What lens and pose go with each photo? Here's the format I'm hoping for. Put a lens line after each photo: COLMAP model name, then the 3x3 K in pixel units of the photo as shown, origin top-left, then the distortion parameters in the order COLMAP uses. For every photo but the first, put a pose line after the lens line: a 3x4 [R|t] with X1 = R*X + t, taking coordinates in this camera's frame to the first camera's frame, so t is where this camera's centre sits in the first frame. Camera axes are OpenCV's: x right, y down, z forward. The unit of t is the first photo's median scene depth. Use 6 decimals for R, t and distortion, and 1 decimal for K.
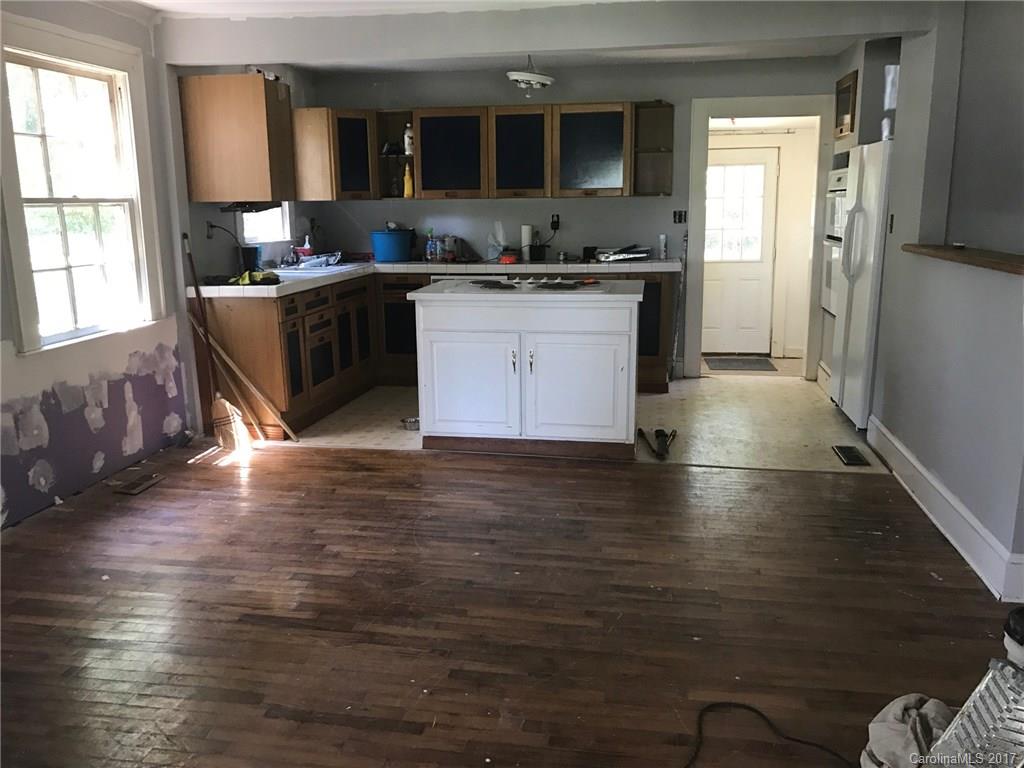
lens RADIAL K [[837.4, 0, 505.1], [0, 837.4, 376.2], [0, 0, 1]] dist [0.040044, -0.061826]
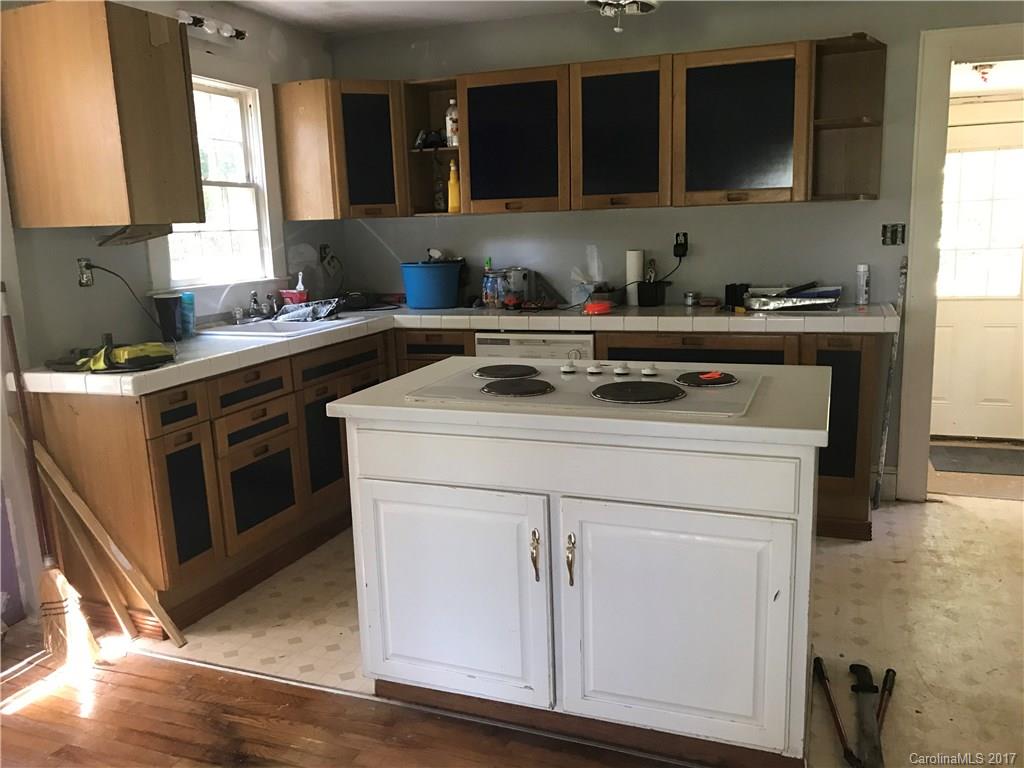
lens RADIAL K [[837.4, 0, 510.0], [0, 837.4, 378.0], [0, 0, 1]] dist [0.040044, -0.061826]
pose [[0.981140, 0.015208, -0.192698, 0.073772], [-0.017828, 0.999771, -0.011867, -0.096048], [0.192474, 0.015079, 0.981186, 0.462371]]
